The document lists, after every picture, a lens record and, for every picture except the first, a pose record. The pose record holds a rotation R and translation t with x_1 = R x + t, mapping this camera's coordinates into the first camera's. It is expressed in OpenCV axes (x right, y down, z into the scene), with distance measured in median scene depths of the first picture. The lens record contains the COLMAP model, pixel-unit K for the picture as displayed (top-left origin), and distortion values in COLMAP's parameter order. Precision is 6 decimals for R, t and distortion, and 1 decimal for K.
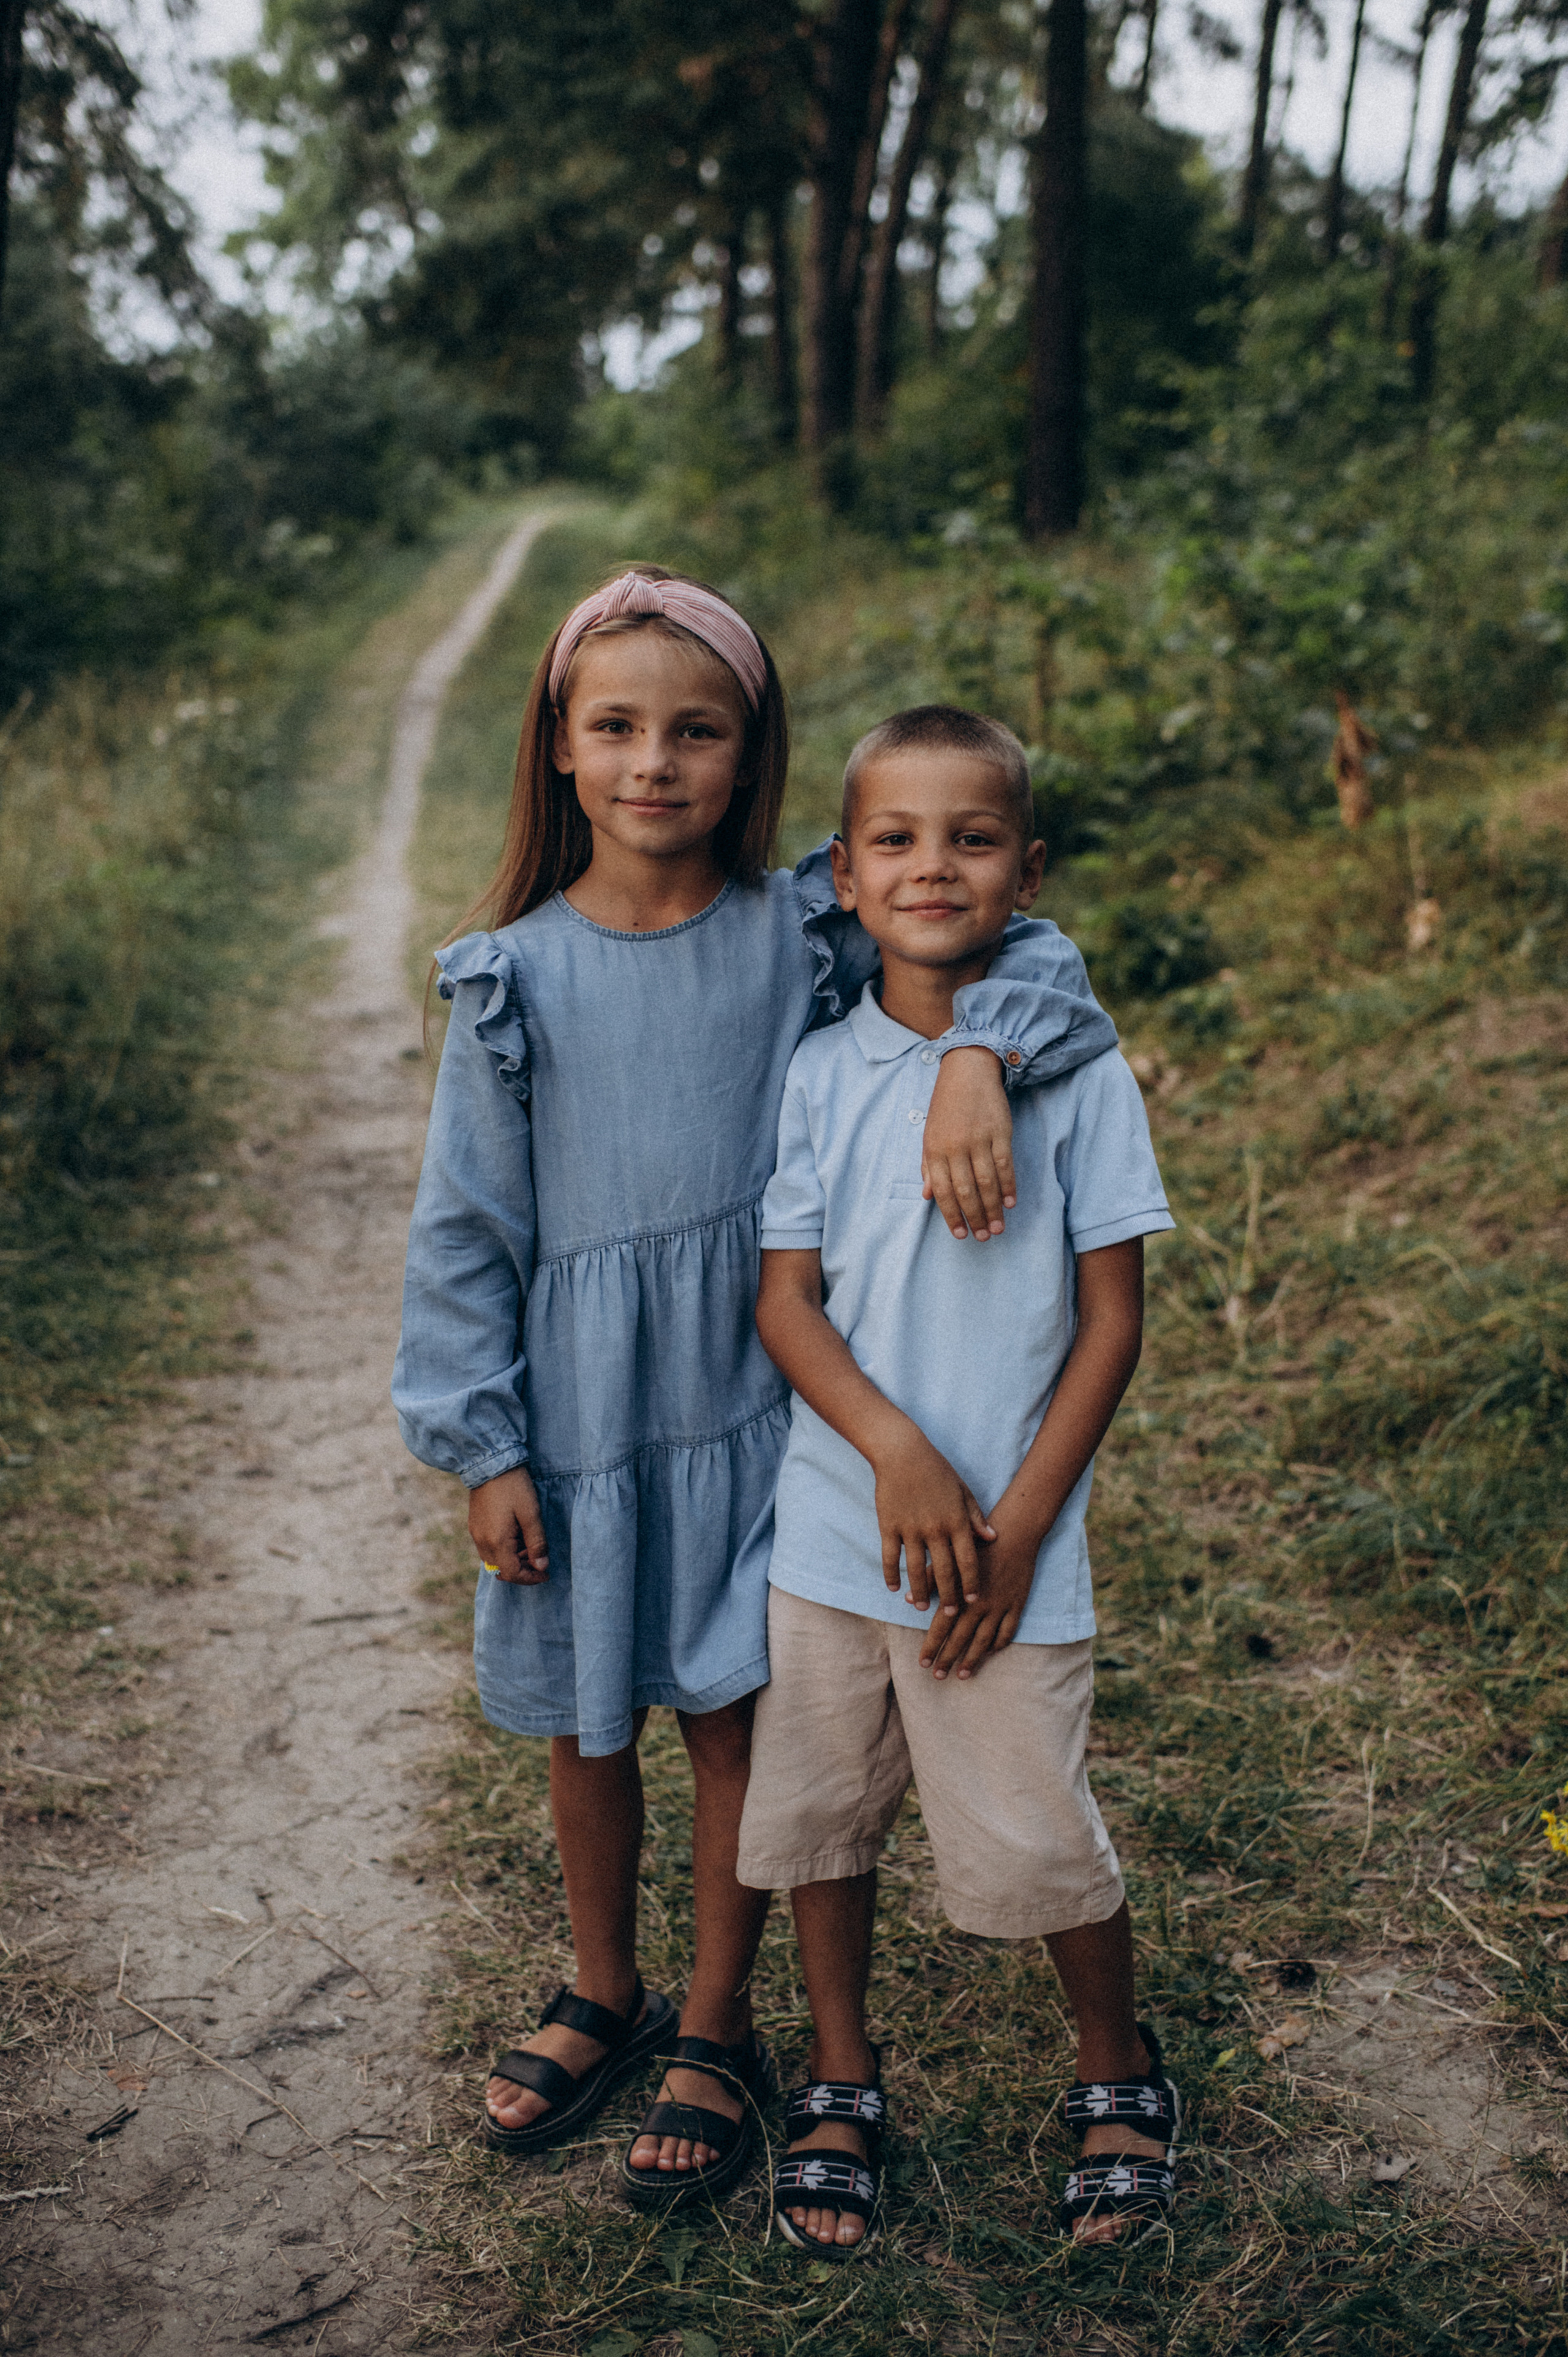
lens RADIAL K [[2435.3, 0, 791.6], [0, 2435.3, 1218.5], [0, 0, 1]] dist [-0.096238, 0.024380]
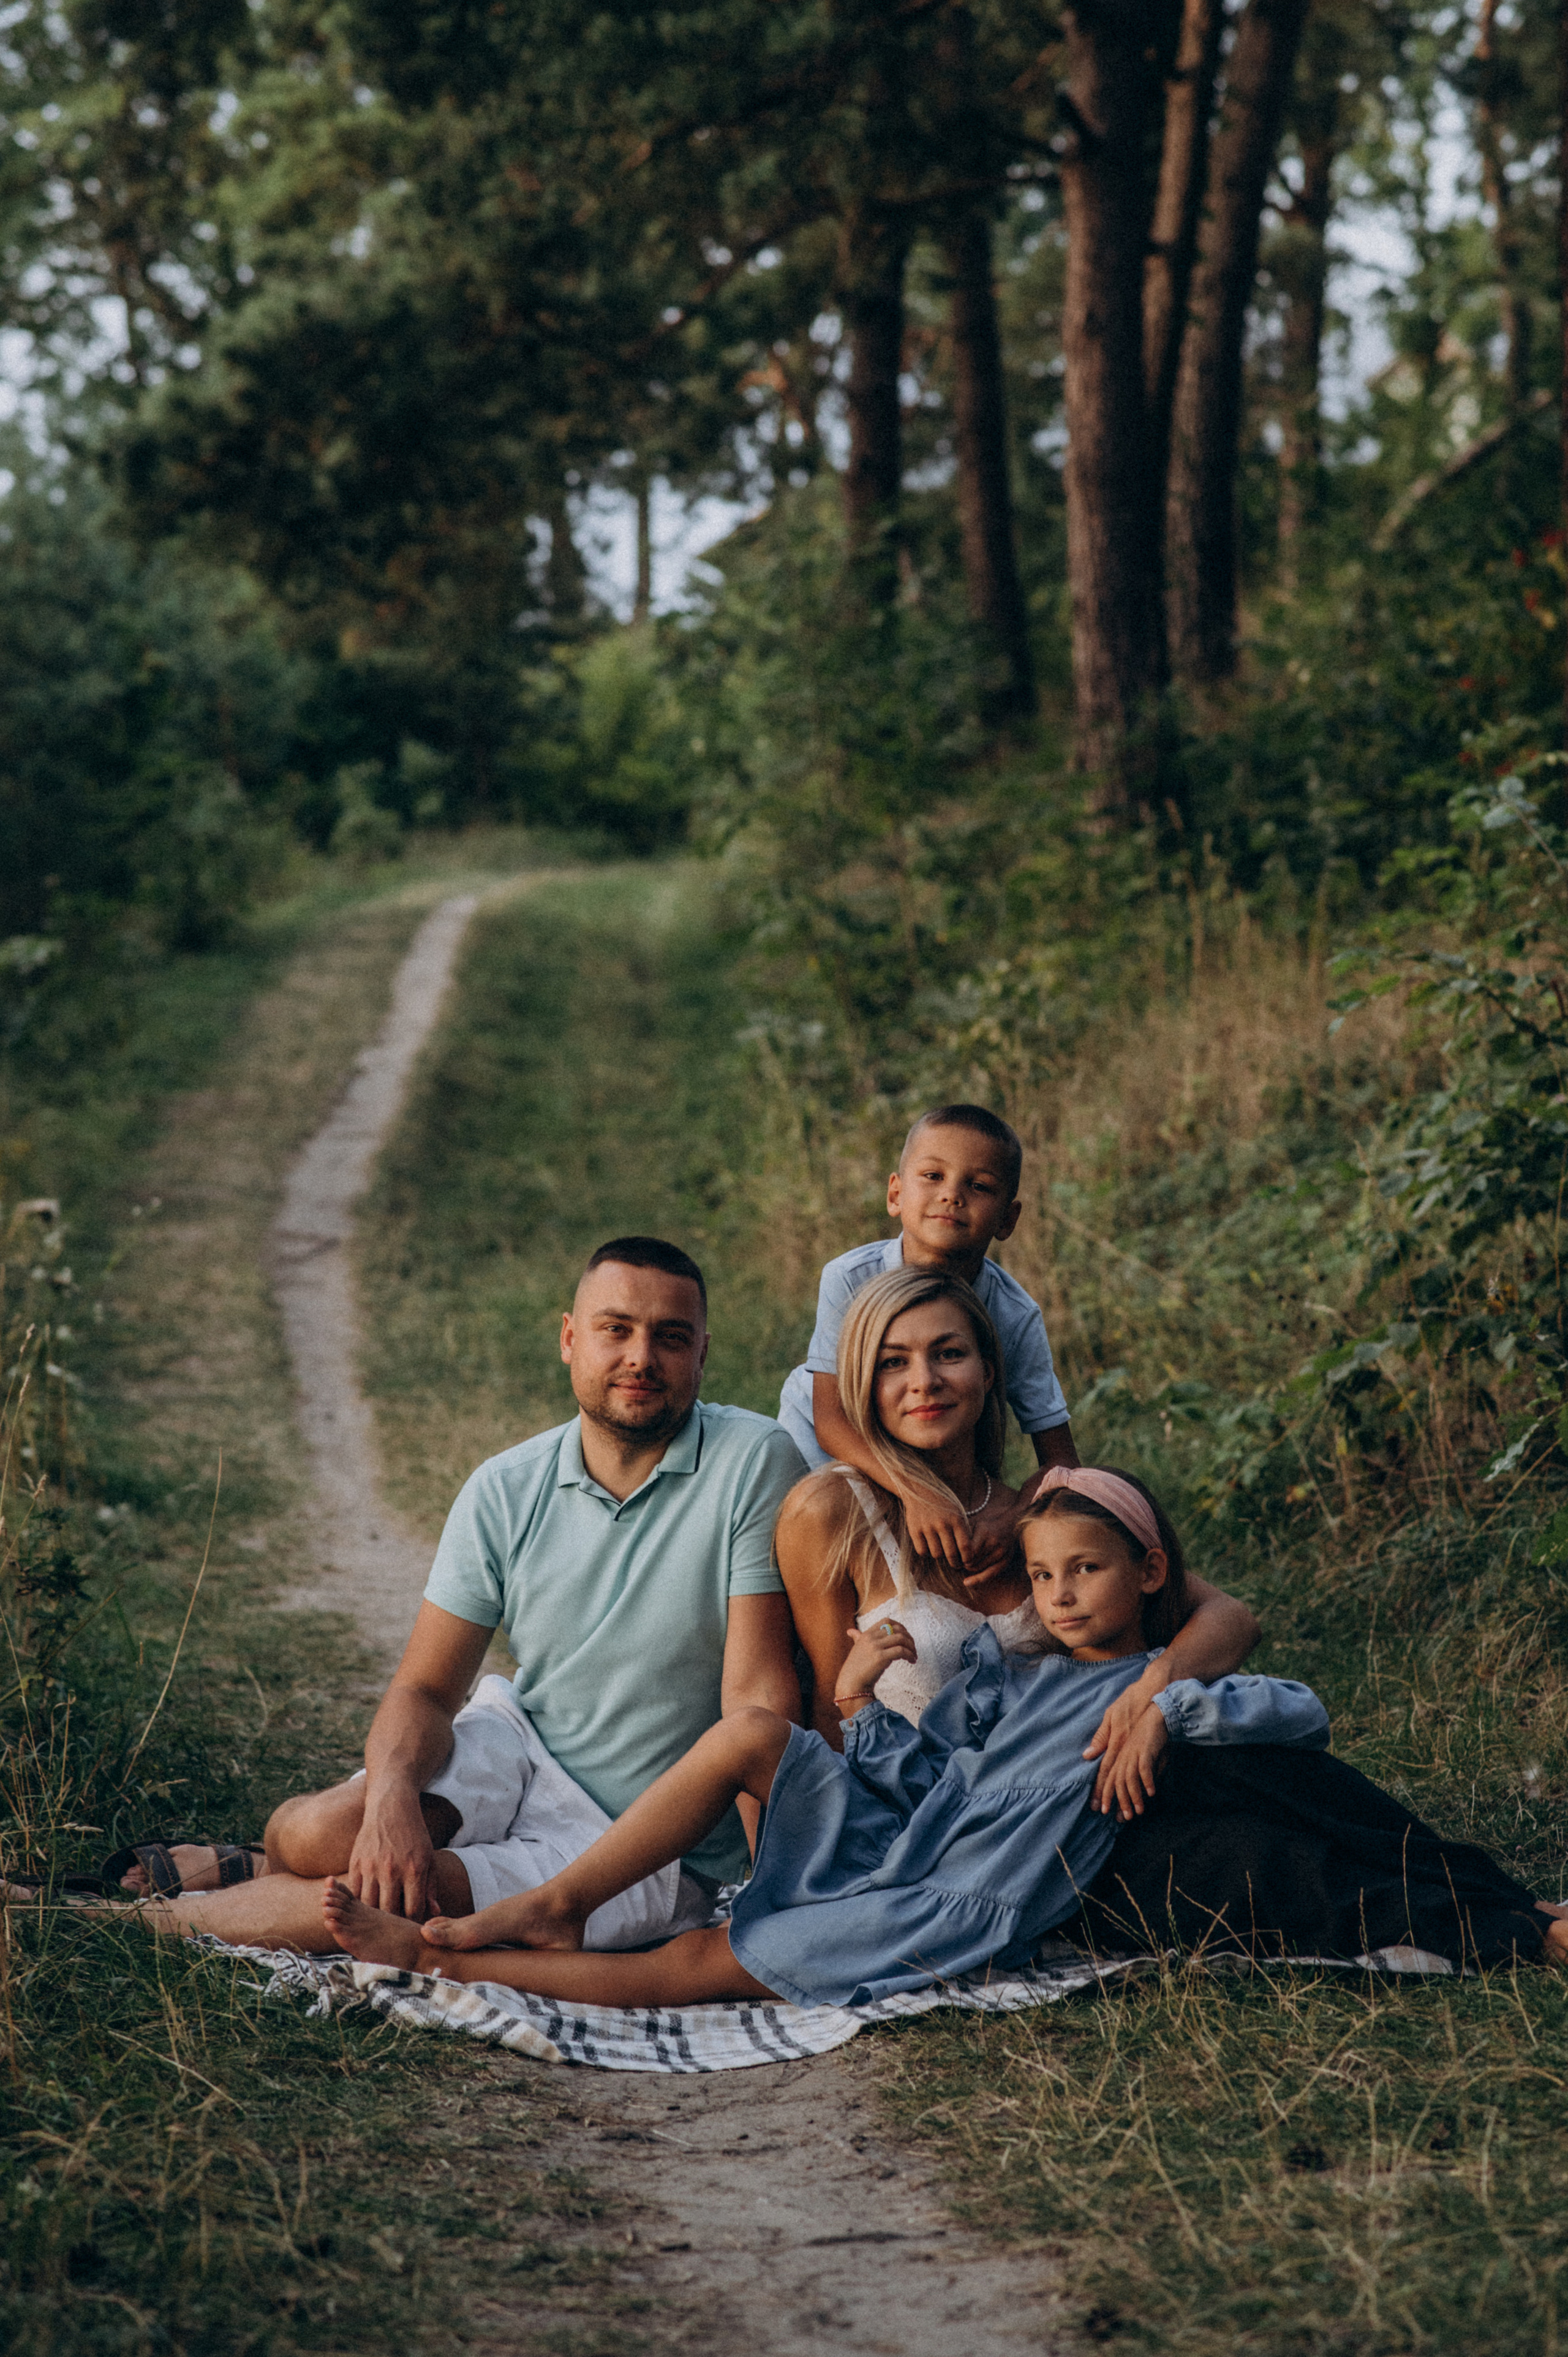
lens RADIAL K [[5824.6, 0, 984.2], [0, 5824.6, 1175.9], [0, 0, 1]] dist [0.029609, -1.309459]
pose [[0.999602, -0.027915, 0.004068, -0.076574], [0.028088, 0.971541, -0.235200, 0.135159], [0.002613, 0.235220, 0.971939, -0.338420]]
